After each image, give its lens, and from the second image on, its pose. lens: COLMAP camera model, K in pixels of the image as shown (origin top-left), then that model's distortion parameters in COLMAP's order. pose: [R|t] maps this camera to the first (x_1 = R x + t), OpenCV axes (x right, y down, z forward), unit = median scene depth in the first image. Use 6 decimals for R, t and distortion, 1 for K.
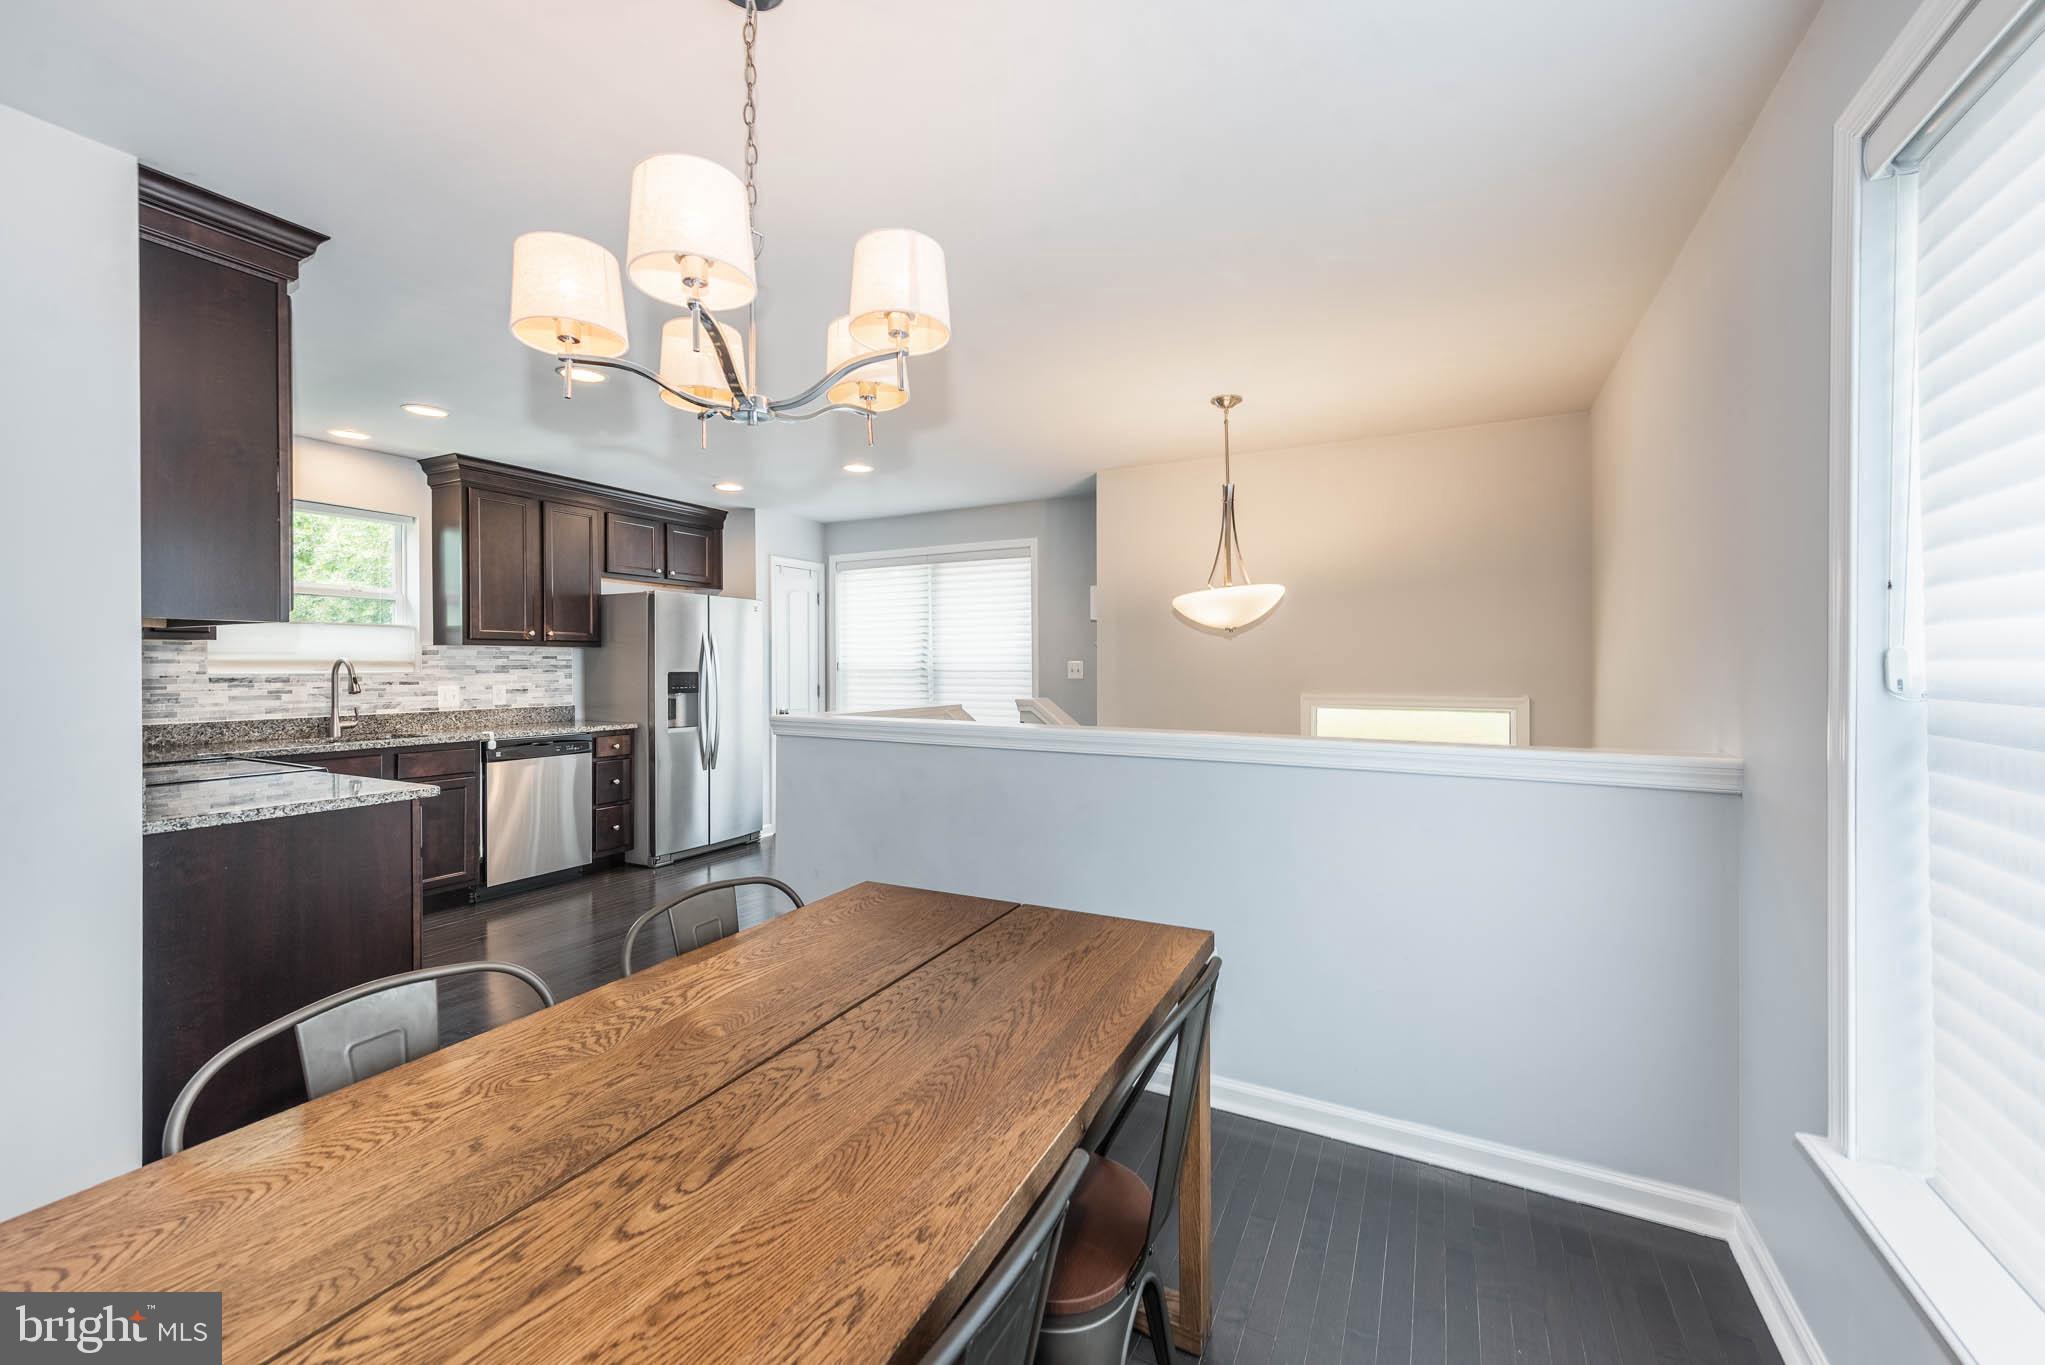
lens RADIAL K [[807.5, 0, 1005.2], [0, 807.5, 663.2], [0, 0, 1]] dist [0.007572, -0.003211]
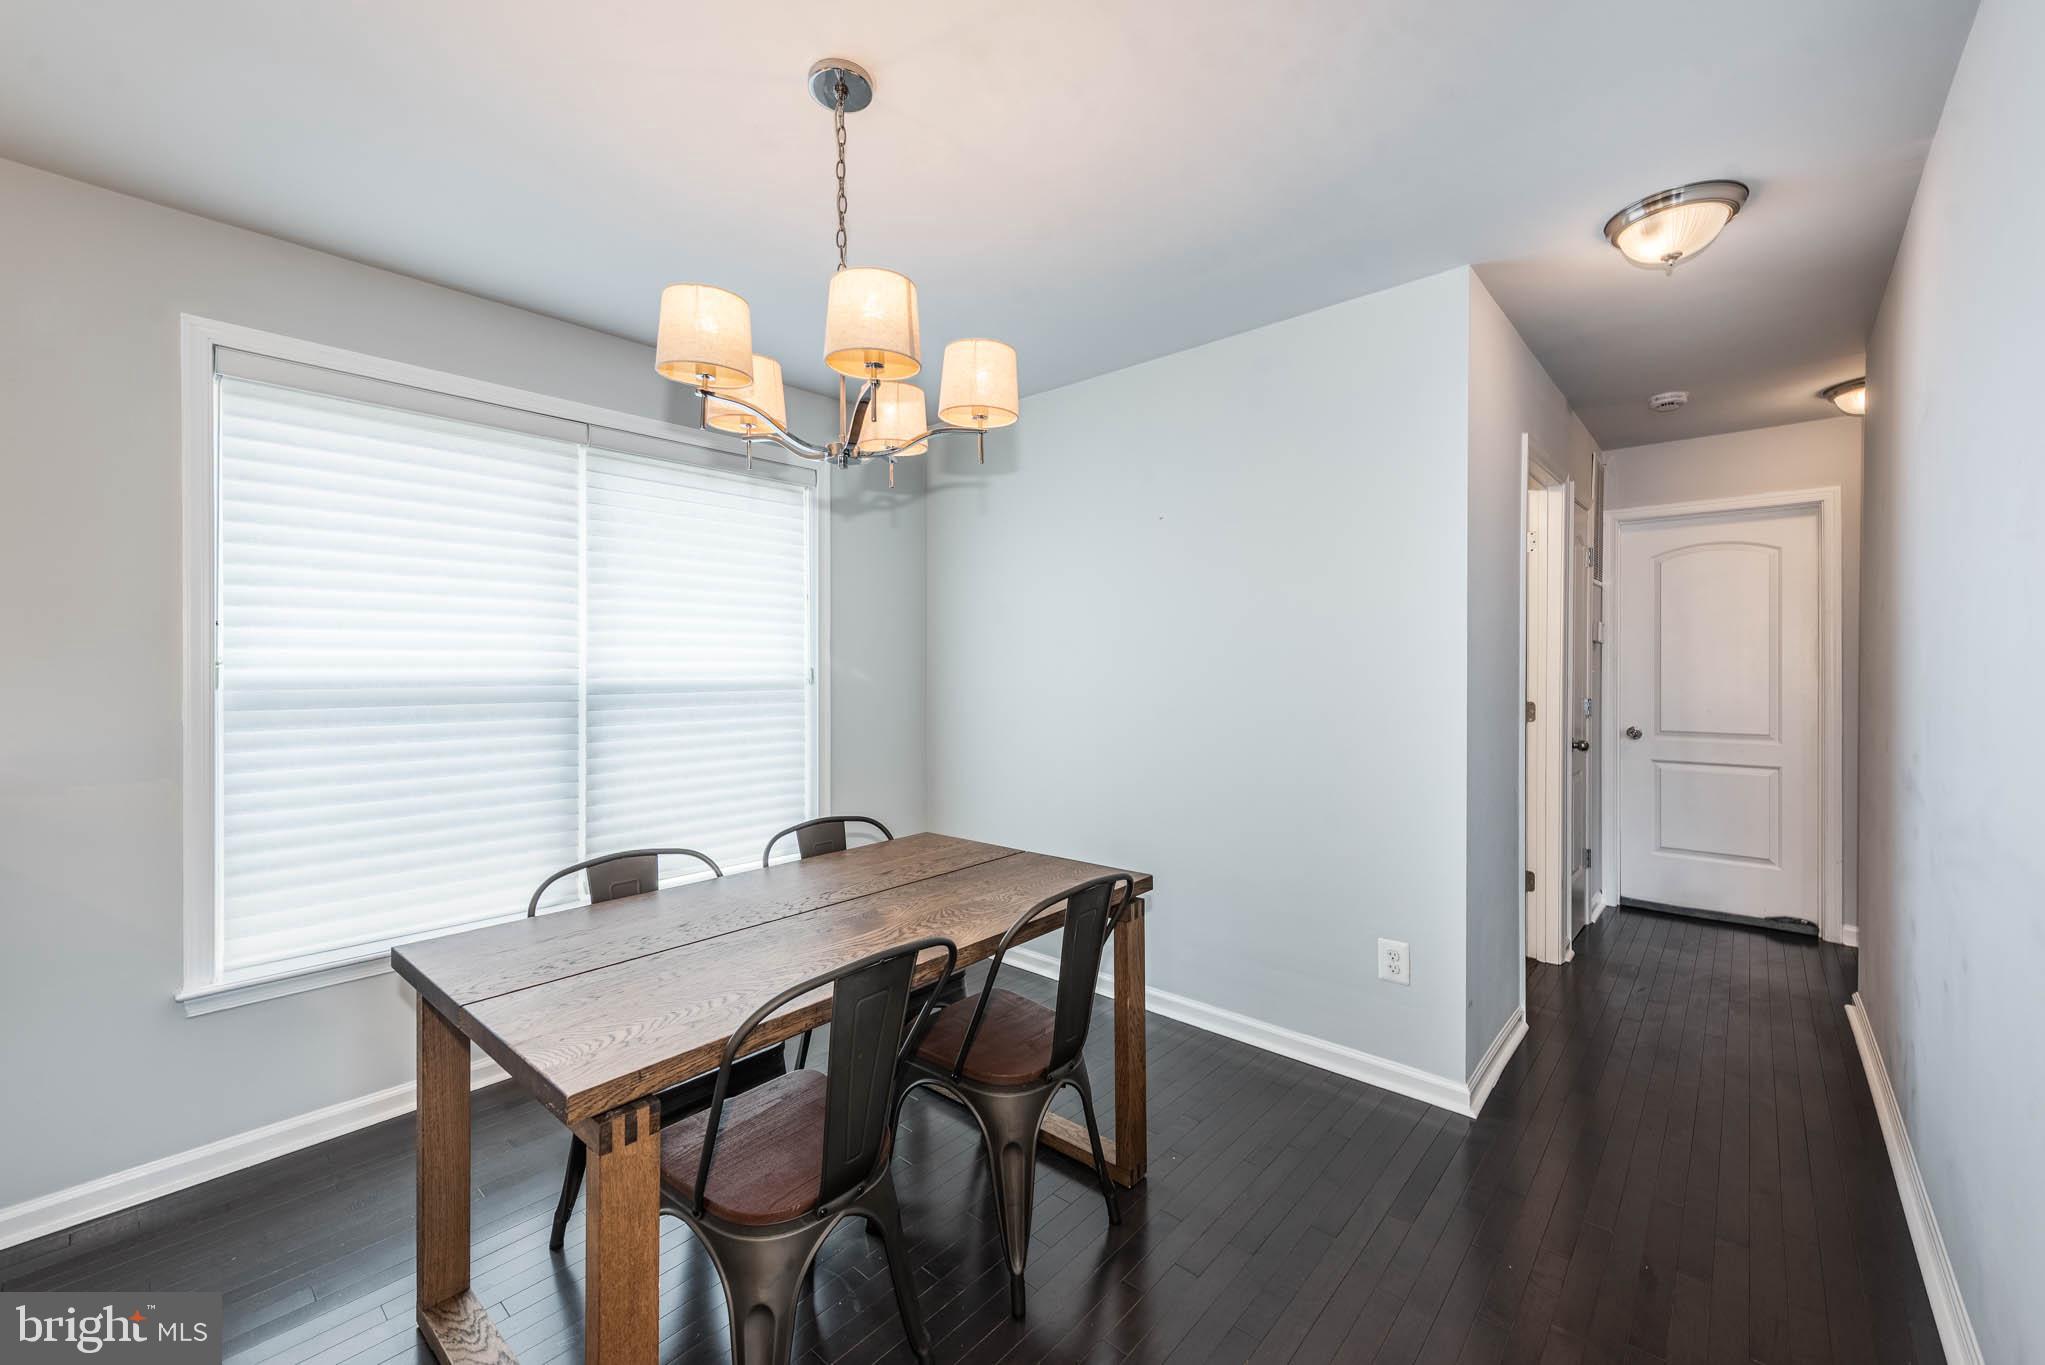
lens RADIAL K [[807.5, 0, 1008.6], [0, 807.5, 666.8], [0, 0, 1]] dist [0.007572, -0.003211]
pose [[-0.969047, 0.003014, 0.246857, -0.235693], [0.003347, 0.999994, 0.000928, -0.001627], [-0.246852, 0.001725, -0.969052, 0.589113]]
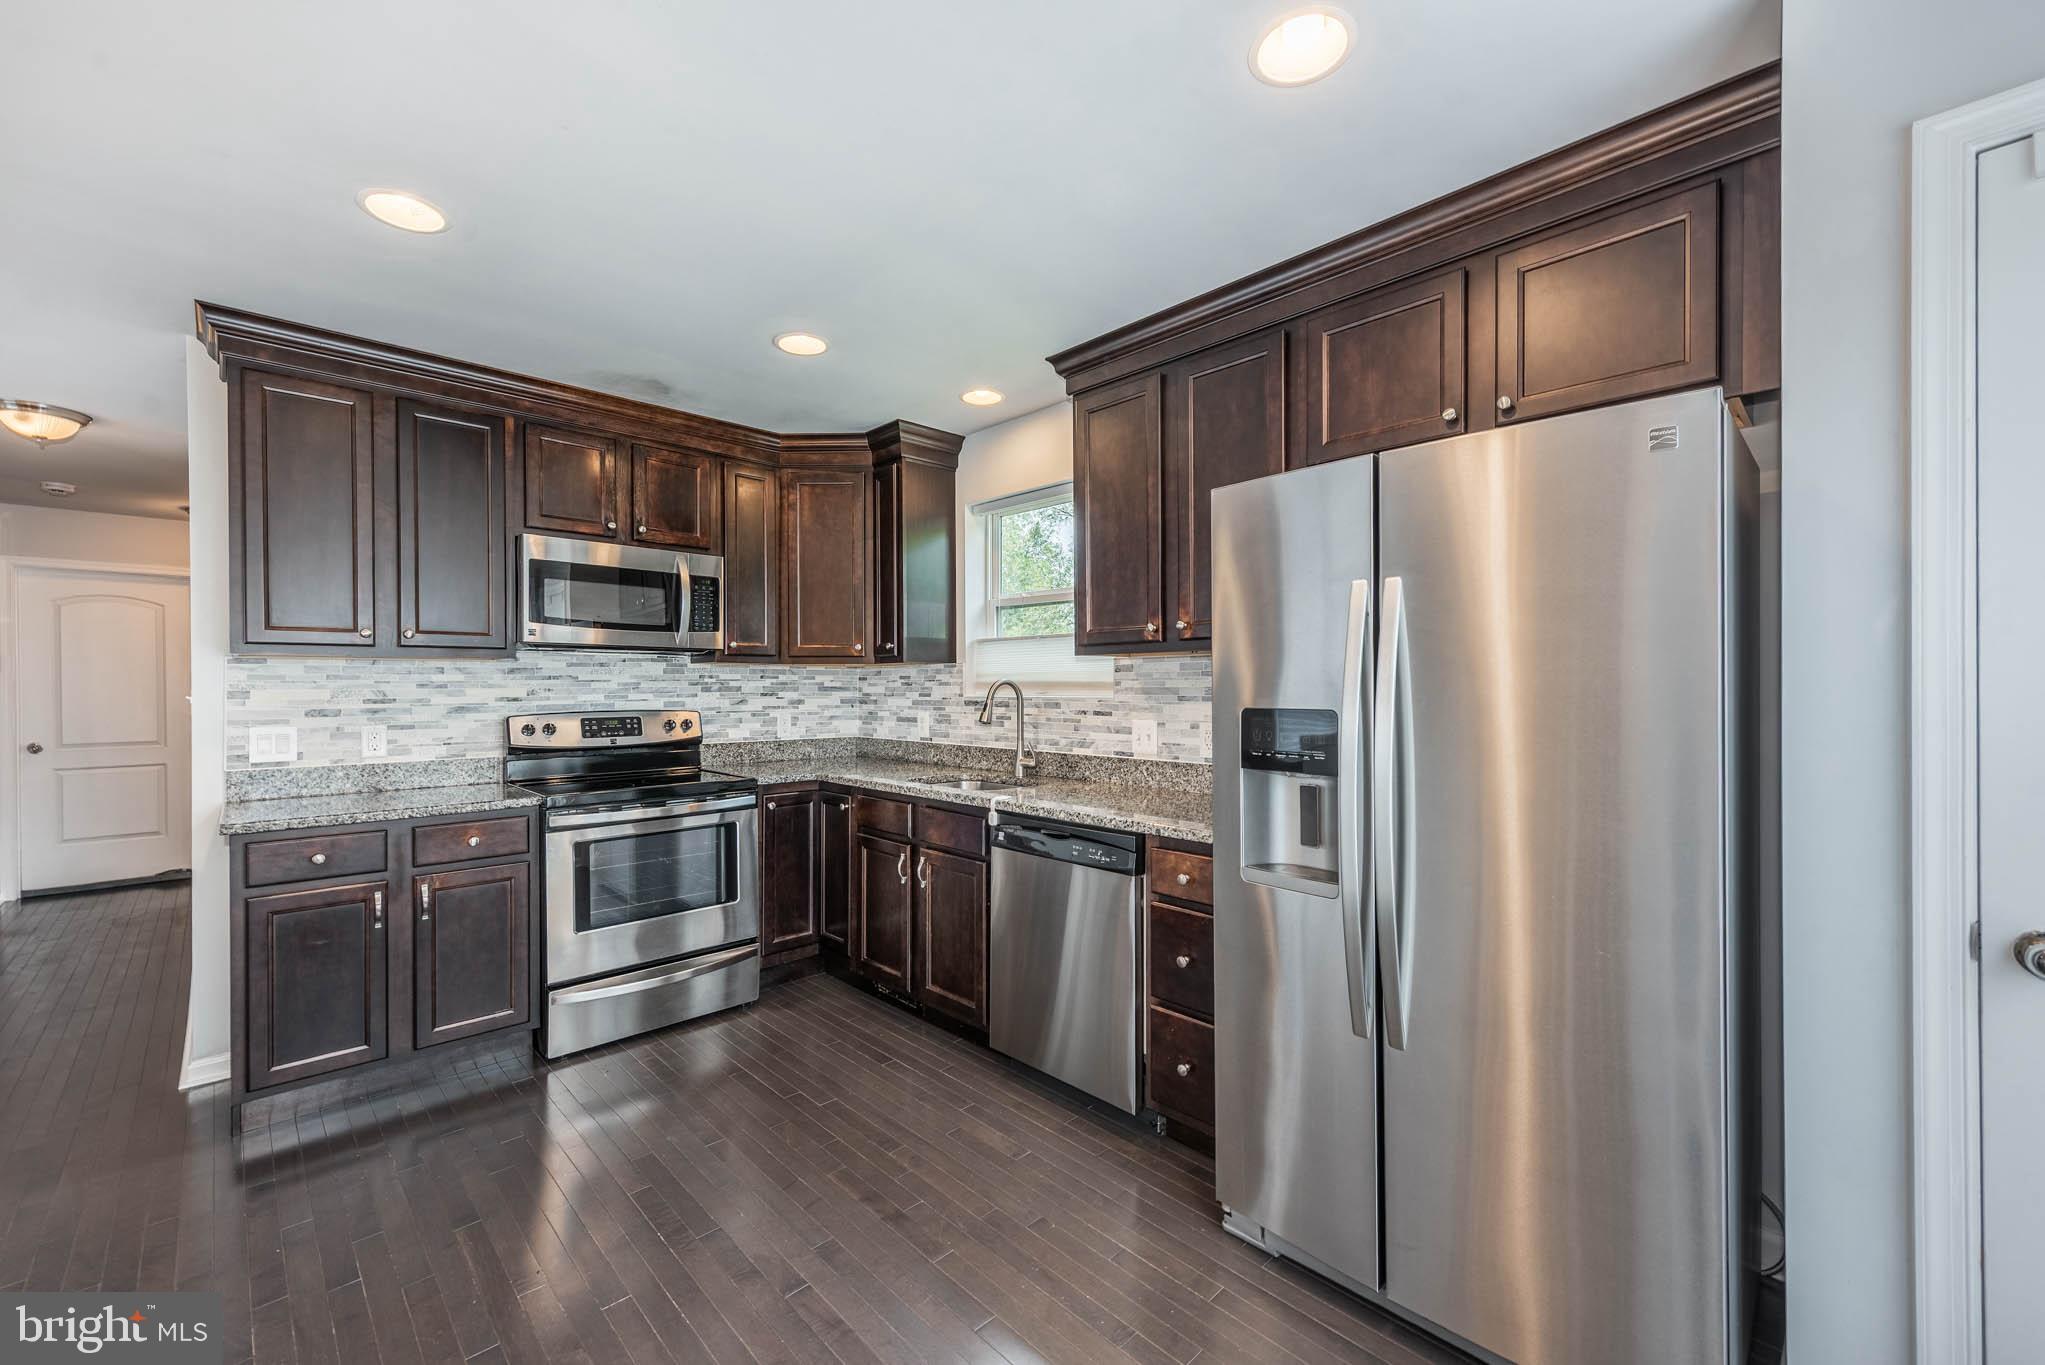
lens RADIAL K [[807.5, 0, 1009.1], [0, 807.5, 694.4], [0, 0, 1]] dist [0.007572, -0.003211]
pose [[-0.297132, 0.012165, -0.954759, -0.052444], [0.005503, 0.999924, 0.011028, 0.000505], [0.954821, -0.001977, -0.297177, 1.082301]]
